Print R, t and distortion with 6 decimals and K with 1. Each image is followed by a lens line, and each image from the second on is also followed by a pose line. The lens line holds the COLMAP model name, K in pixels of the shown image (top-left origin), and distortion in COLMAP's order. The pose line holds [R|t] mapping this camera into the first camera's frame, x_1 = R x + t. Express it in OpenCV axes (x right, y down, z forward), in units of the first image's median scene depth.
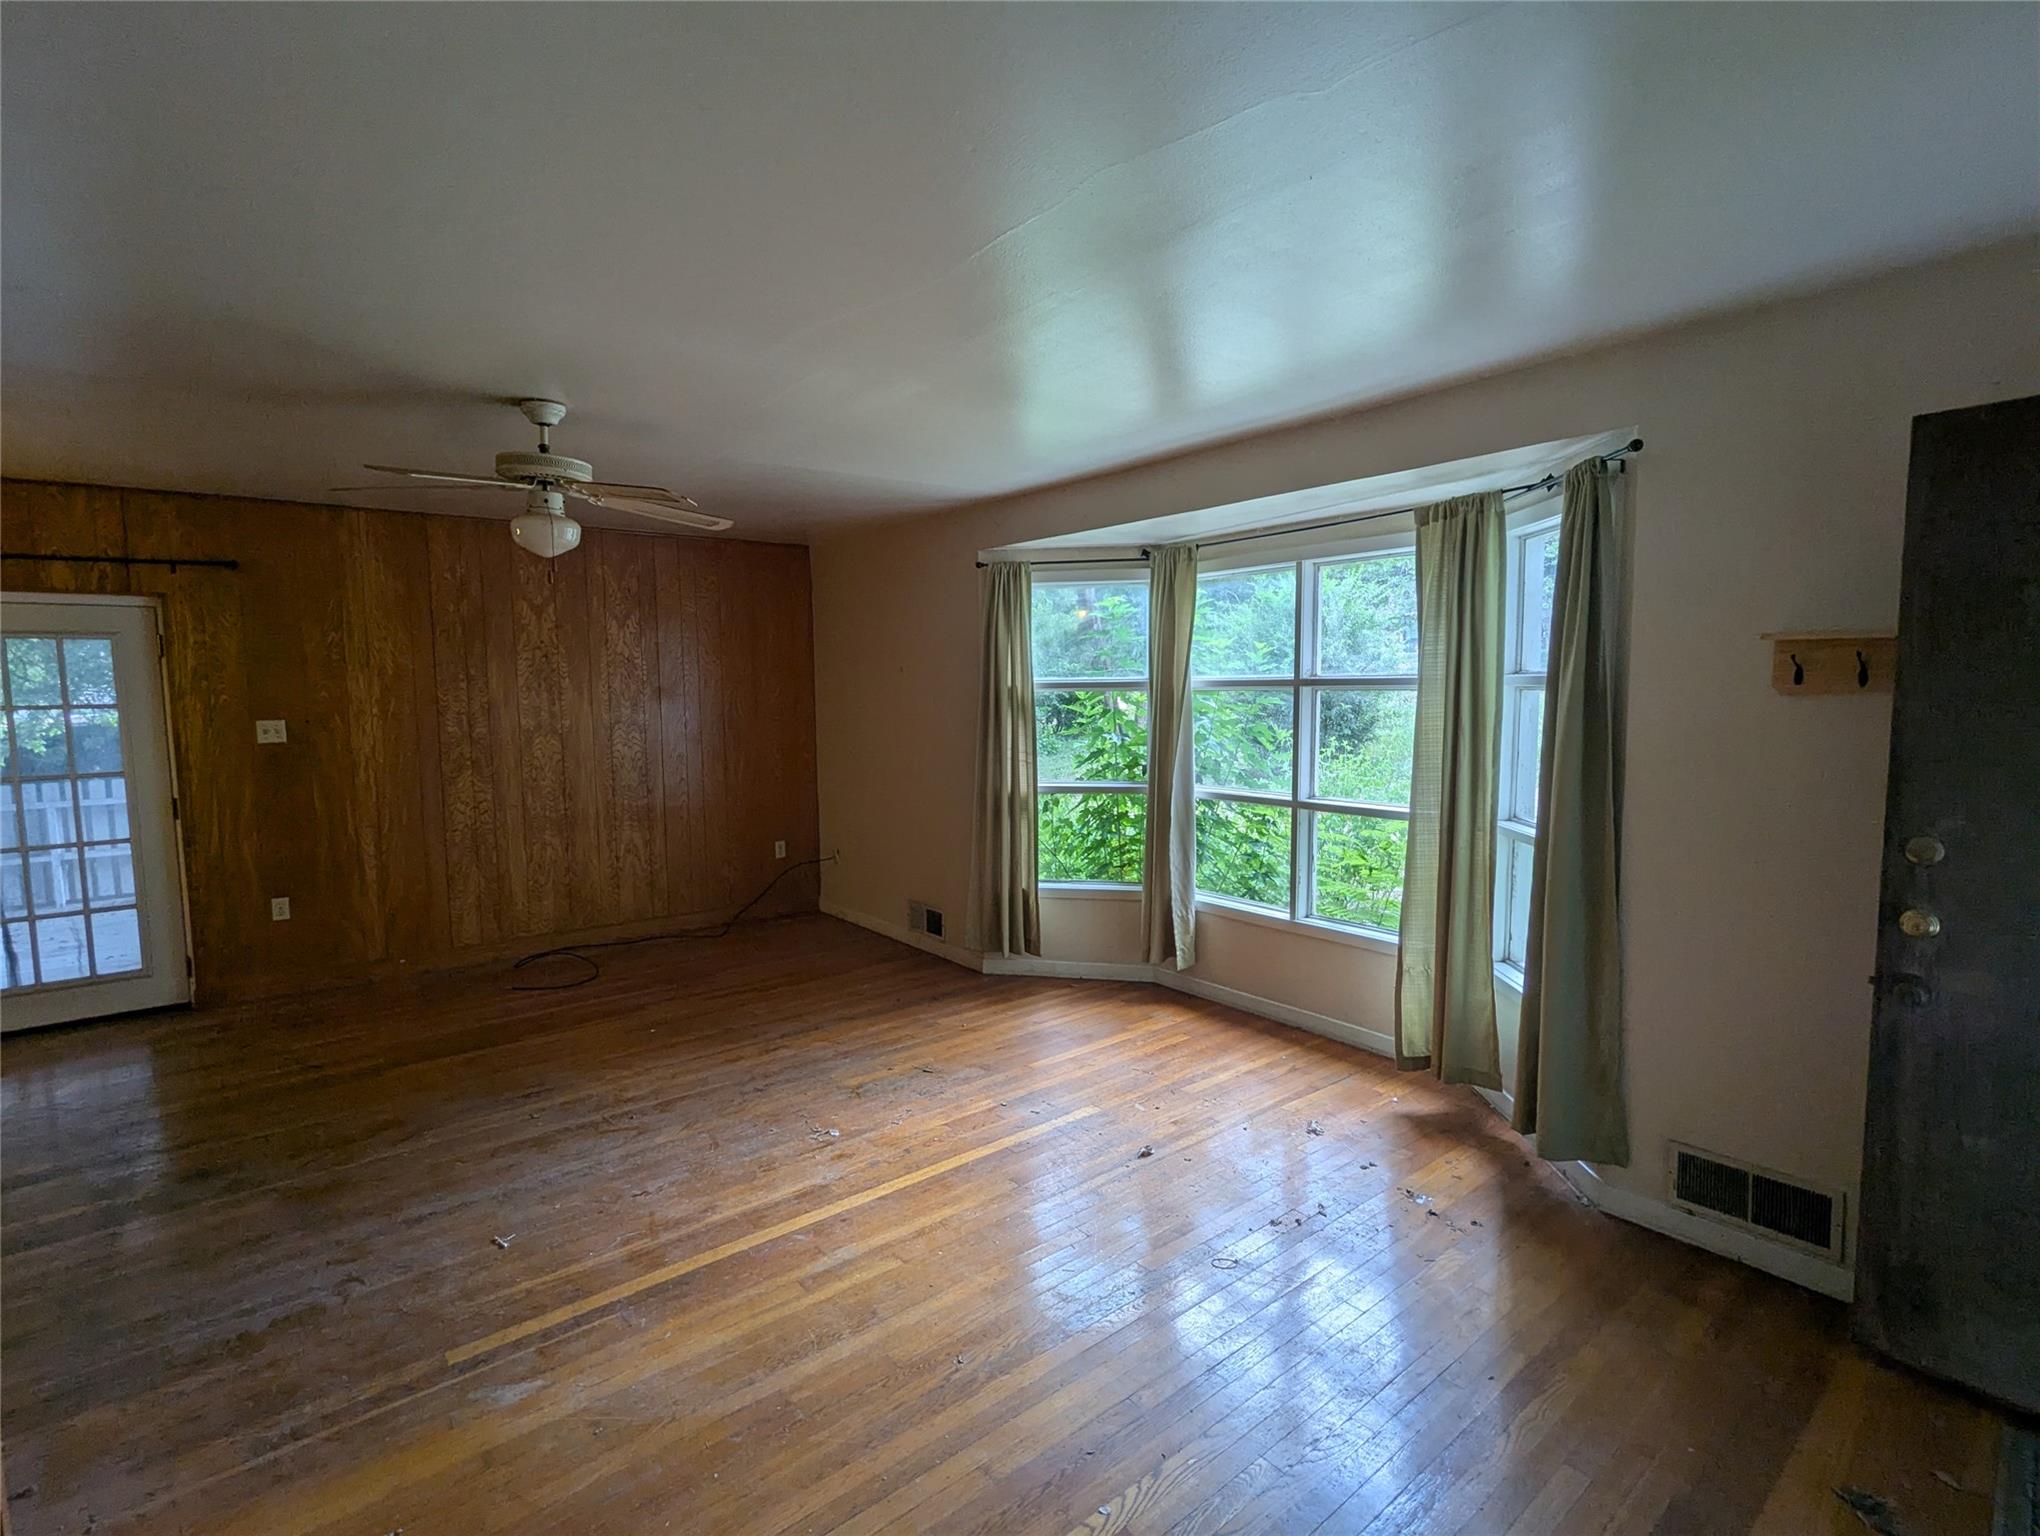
lens RADIAL K [[966.7, 0, 1013.1], [0, 966.7, 766.6], [0, 0, 1]] dist [0.001505, -0.000784]
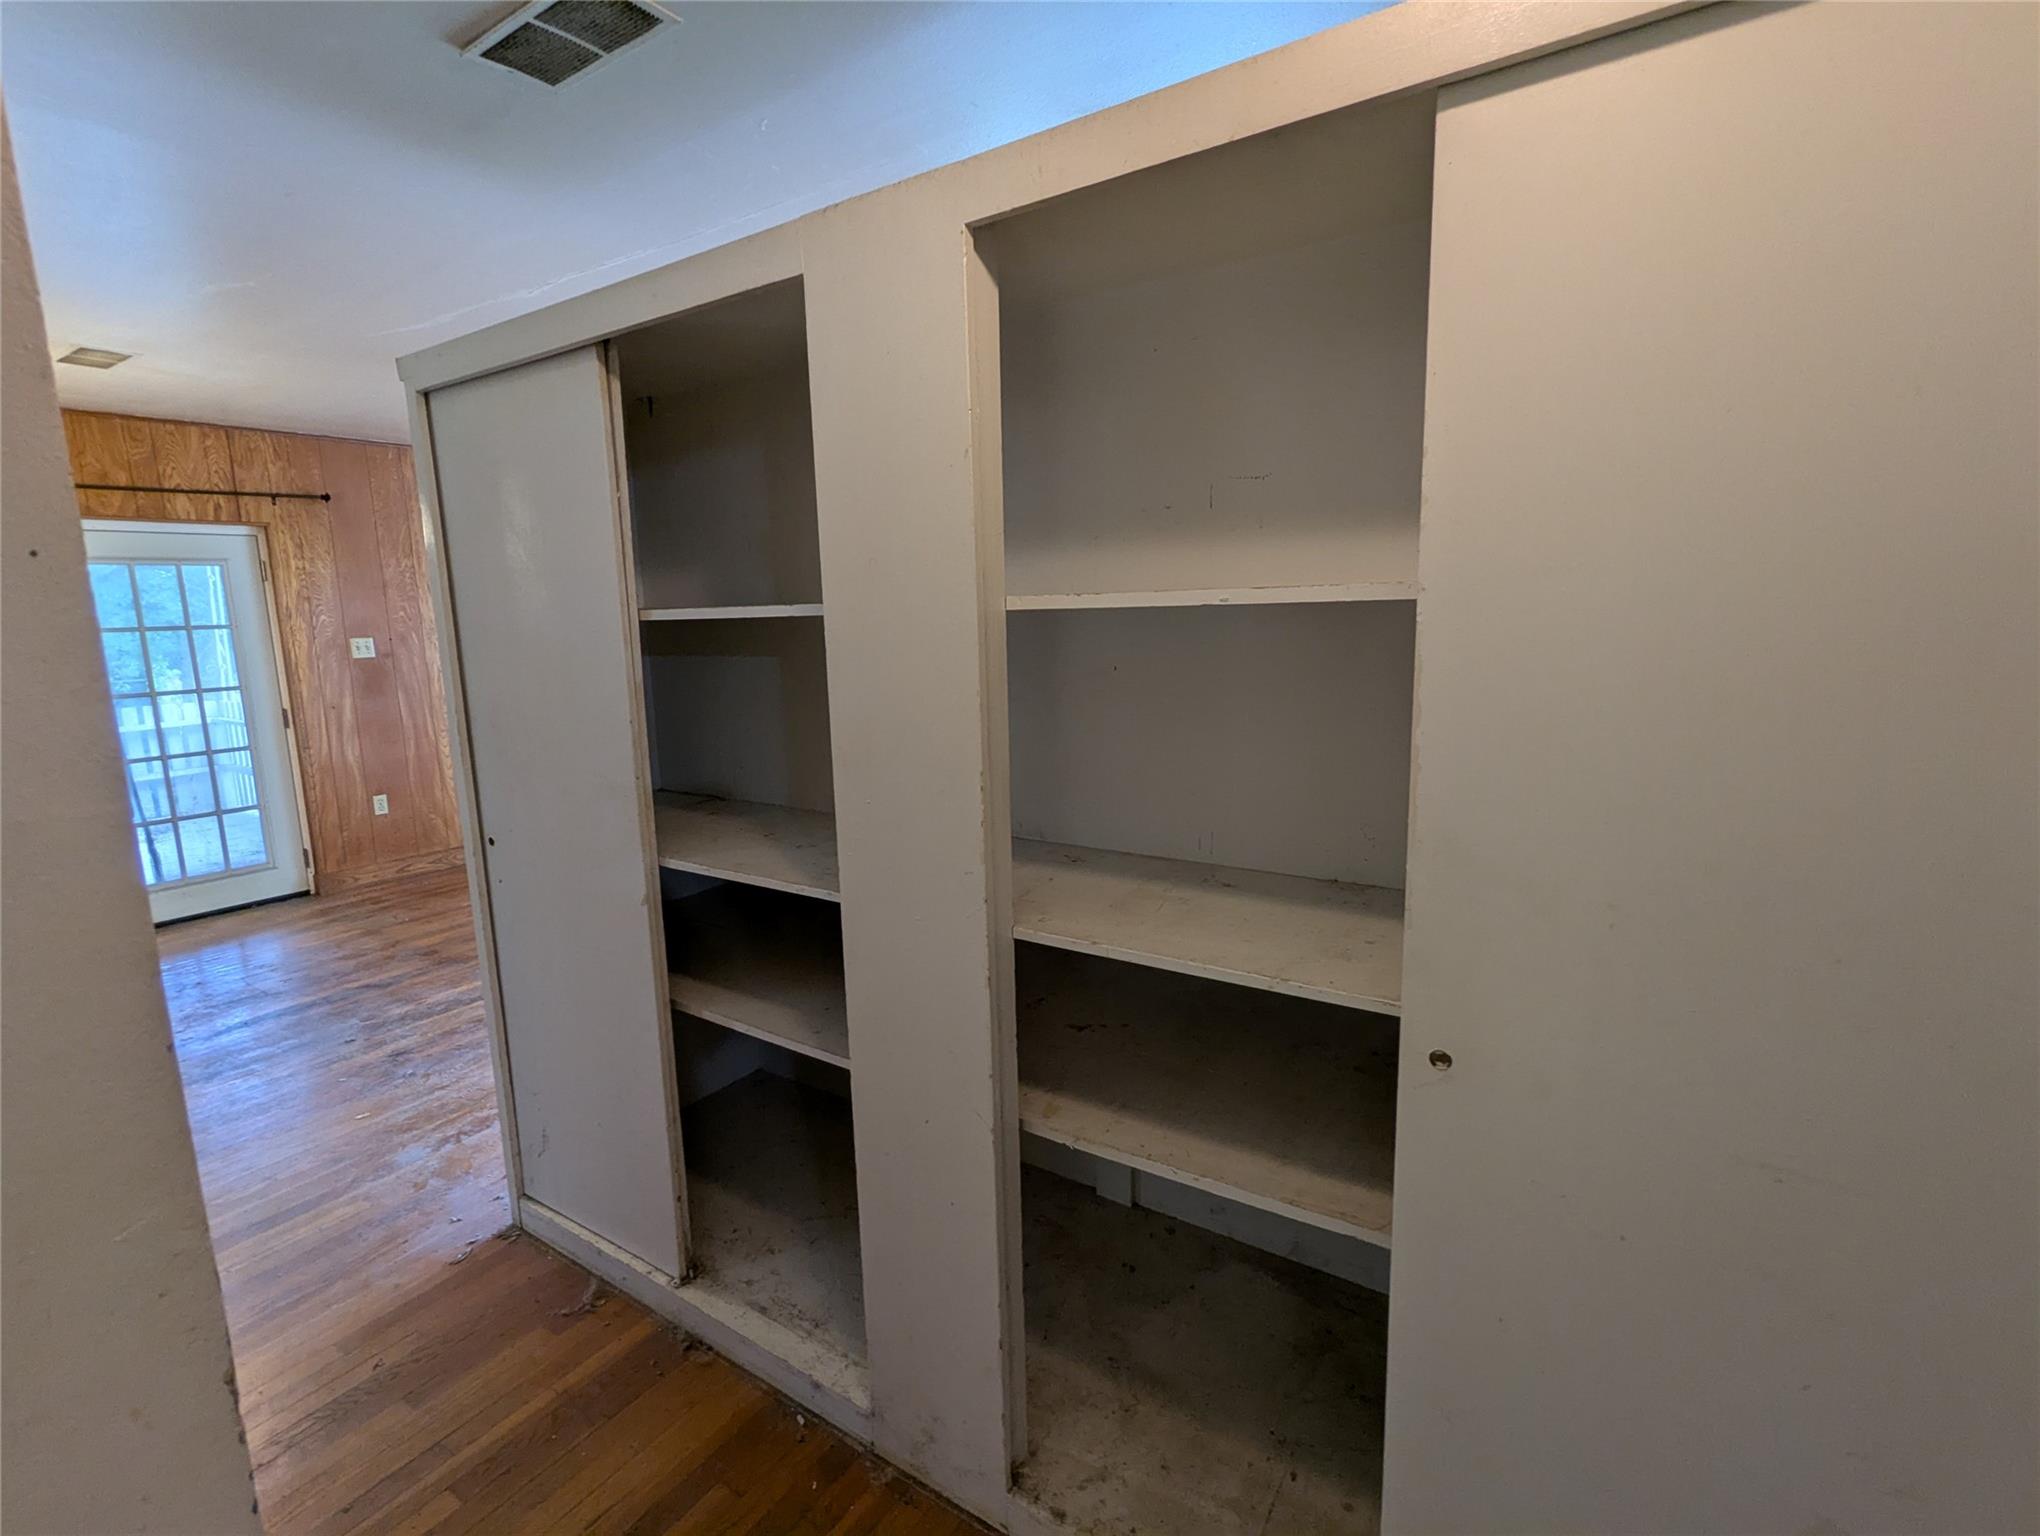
lens RADIAL K [[966.7, 0, 1008.0], [0, 966.7, 771.6], [0, 0, 1]] dist [0.001505, -0.000784]
pose [[0.959729, -0.063314, 0.273702, -0.381542], [0.042446, 0.995768, 0.081512, 0.050255], [-0.277704, -0.066612, 0.958354, -0.320314]]
